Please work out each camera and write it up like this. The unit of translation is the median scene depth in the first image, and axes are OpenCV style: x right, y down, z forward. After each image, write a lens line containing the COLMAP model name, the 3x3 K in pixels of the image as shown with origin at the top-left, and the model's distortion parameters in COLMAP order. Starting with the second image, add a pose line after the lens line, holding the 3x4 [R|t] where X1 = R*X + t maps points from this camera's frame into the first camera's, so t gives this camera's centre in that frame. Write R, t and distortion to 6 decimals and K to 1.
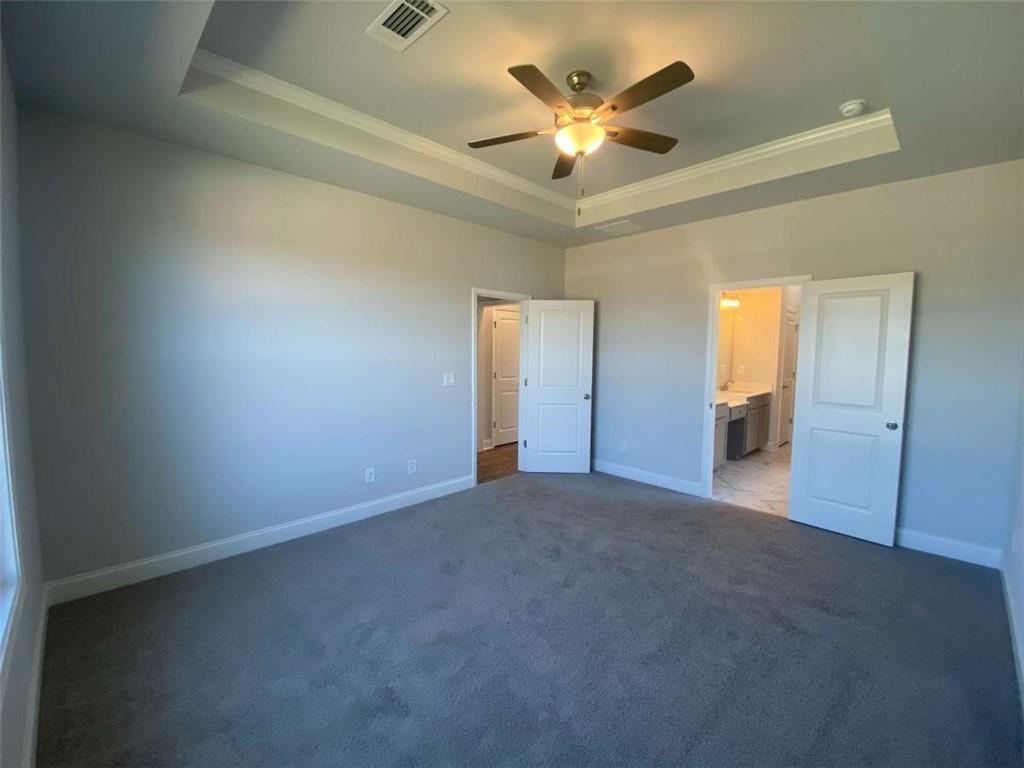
lens RADIAL K [[443.4, 0, 510.4], [0, 443.4, 385.7], [0, 0, 1]] dist [-0.003392, -0.000367]
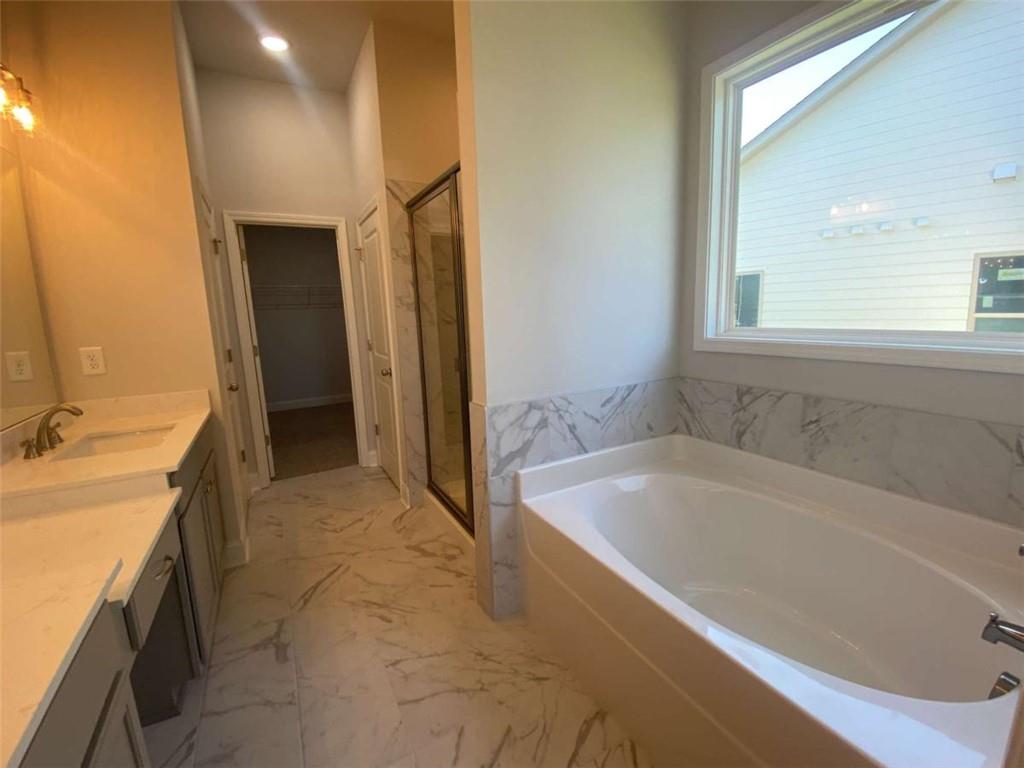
lens RADIAL K [[443.4, 0, 511.0], [0, 443.4, 381.9], [0, 0, 1]] dist [-0.003392, -0.000367]
pose [[0.286050, -0.182408, 0.940693, 0.328577], [0.109022, 0.981535, 0.157176, -0.038211], [-0.951992, 0.057596, 0.300655, 0.665609]]
